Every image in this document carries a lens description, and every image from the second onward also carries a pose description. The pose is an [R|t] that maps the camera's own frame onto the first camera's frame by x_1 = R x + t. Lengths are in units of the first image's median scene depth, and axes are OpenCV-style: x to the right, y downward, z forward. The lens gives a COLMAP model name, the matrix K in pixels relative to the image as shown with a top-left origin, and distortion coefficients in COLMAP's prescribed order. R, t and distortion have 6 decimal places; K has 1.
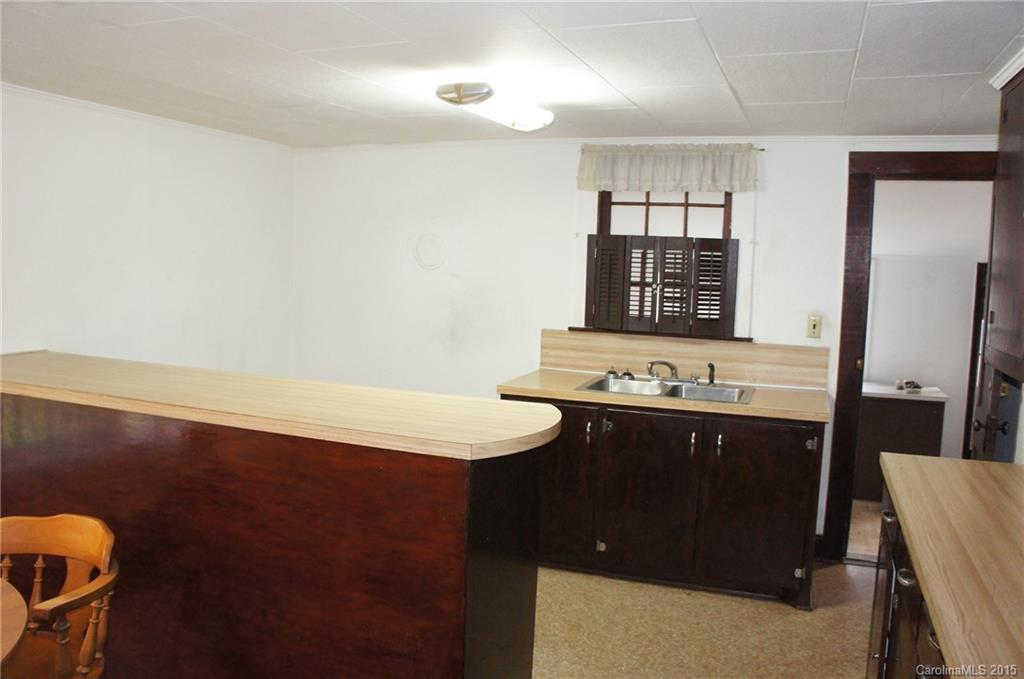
lens RADIAL K [[796.5, 0, 512.0], [0, 796.5, 339.5], [0, 0, 1]] dist [-0.054452, 0.004990]
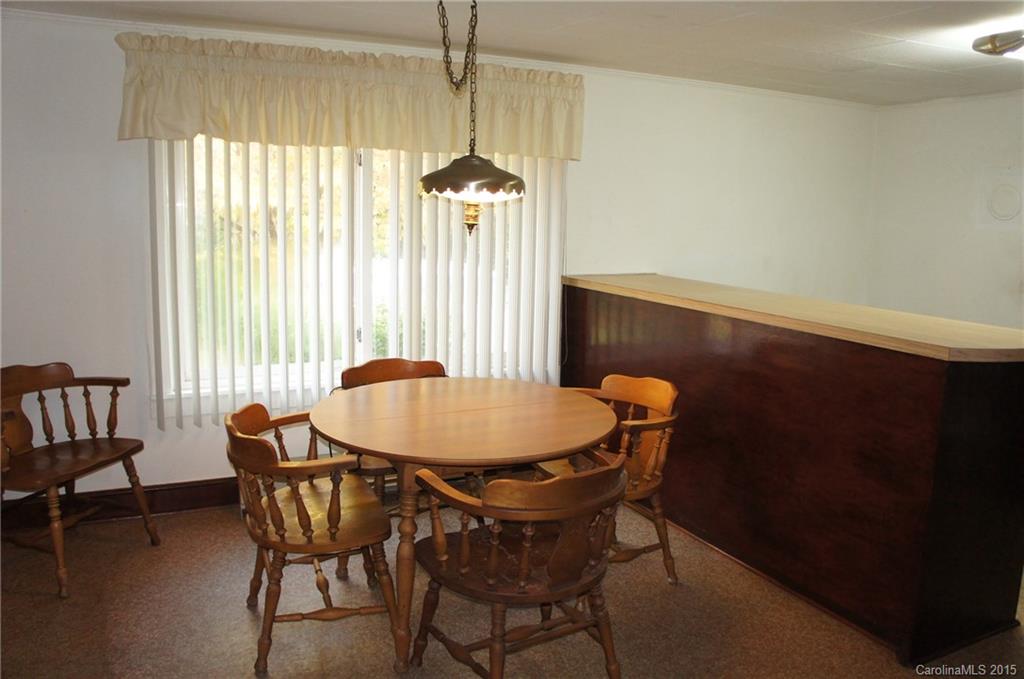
lens RADIAL K [[796.5, 0, 512.0], [0, 796.5, 339.5], [0, 0, 1]] dist [-0.054452, 0.004990]
pose [[0.738384, 0.107289, -0.665792, 0.200438], [-0.081013, 0.994226, 0.070368, 0.075681], [0.669497, 0.001979, 0.742812, -0.246873]]
